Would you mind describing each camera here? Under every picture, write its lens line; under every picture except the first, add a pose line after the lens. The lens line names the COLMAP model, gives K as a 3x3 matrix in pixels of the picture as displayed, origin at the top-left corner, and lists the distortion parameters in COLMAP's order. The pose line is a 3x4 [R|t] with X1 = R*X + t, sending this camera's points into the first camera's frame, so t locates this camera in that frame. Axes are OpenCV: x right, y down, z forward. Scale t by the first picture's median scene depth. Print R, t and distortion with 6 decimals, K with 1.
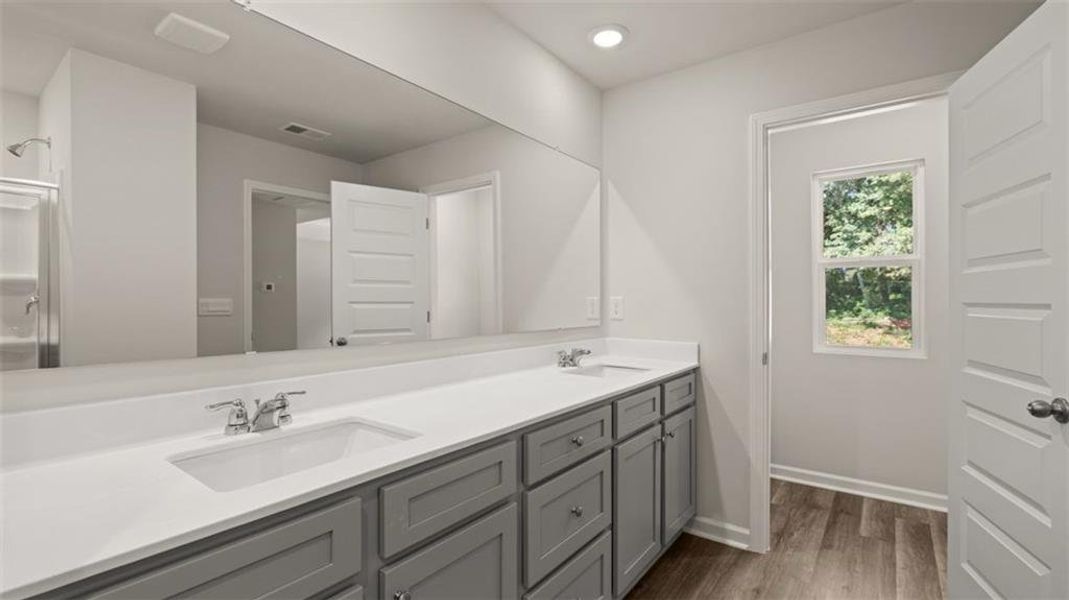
lens RADIAL K [[447.0, 0, 530.4], [0, 447.0, 303.4], [0, 0, 1]] dist [0.000280, 0.000076]
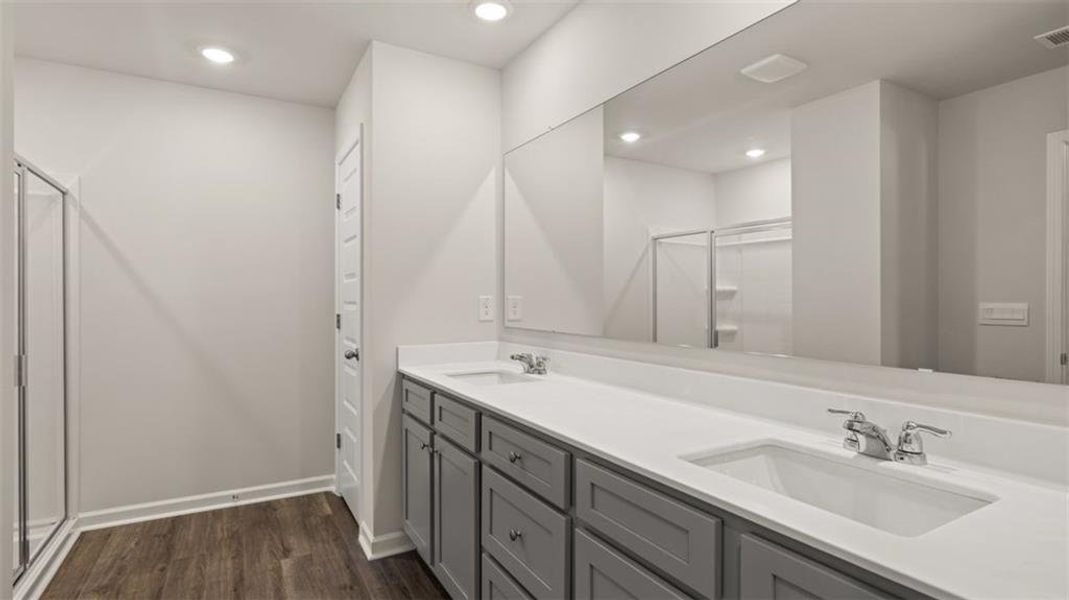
lens RADIAL K [[541.0, 0, 542.4], [0, 541.0, 299.9], [0, 0, 1]] dist [0.001482, 0.000062]
pose [[-0.356605, -0.012769, -0.934168, 0.929887], [-0.011244, 0.999893, -0.009375, 0.002656], [0.934188, 0.007160, -0.356710, 1.226410]]
